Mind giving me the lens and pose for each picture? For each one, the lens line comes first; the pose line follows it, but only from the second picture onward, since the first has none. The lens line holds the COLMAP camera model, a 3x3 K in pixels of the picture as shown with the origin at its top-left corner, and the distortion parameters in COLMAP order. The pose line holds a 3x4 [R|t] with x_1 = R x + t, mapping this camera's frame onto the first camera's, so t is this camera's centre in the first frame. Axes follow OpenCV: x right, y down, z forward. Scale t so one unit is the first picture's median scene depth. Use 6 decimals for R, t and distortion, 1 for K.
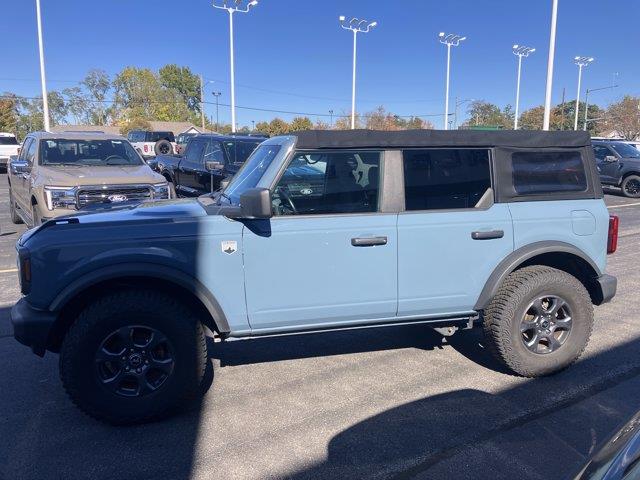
lens RADIAL K [[535.9, 0, 320.0], [0, 535.9, 240.0], [0, 0, 1]] dist [0.013696, -0.007011]
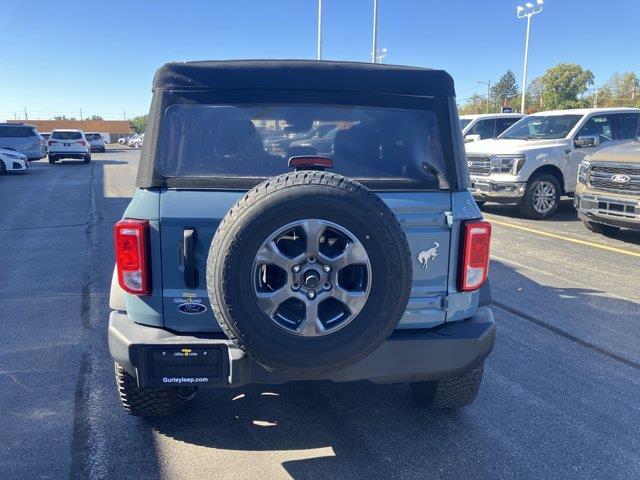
lens RADIAL K [[534.5, 0, 317.5], [0, 534.5, 242.7], [0, 0, 1]] dist [0.011050, 0.006225]
pose [[-0.202208, 0.192973, -0.960142, 1.115902], [-0.164719, 0.959727, 0.227580, -0.193395], [0.965391, 0.204172, -0.162278, 1.386094]]
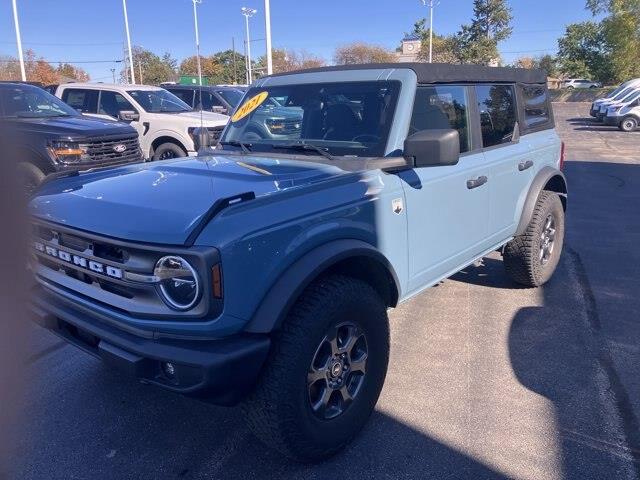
lens RADIAL K [[533.7, 0, 324.9], [0, 533.7, 236.6], [0, 0, 1]] dist [0.020392, 0.002703]
pose [[0.807940, -0.165953, 0.565414, -0.647476], [0.118301, 0.985669, 0.120256, -0.046309], [-0.577268, -0.030271, 0.815993, 0.340822]]
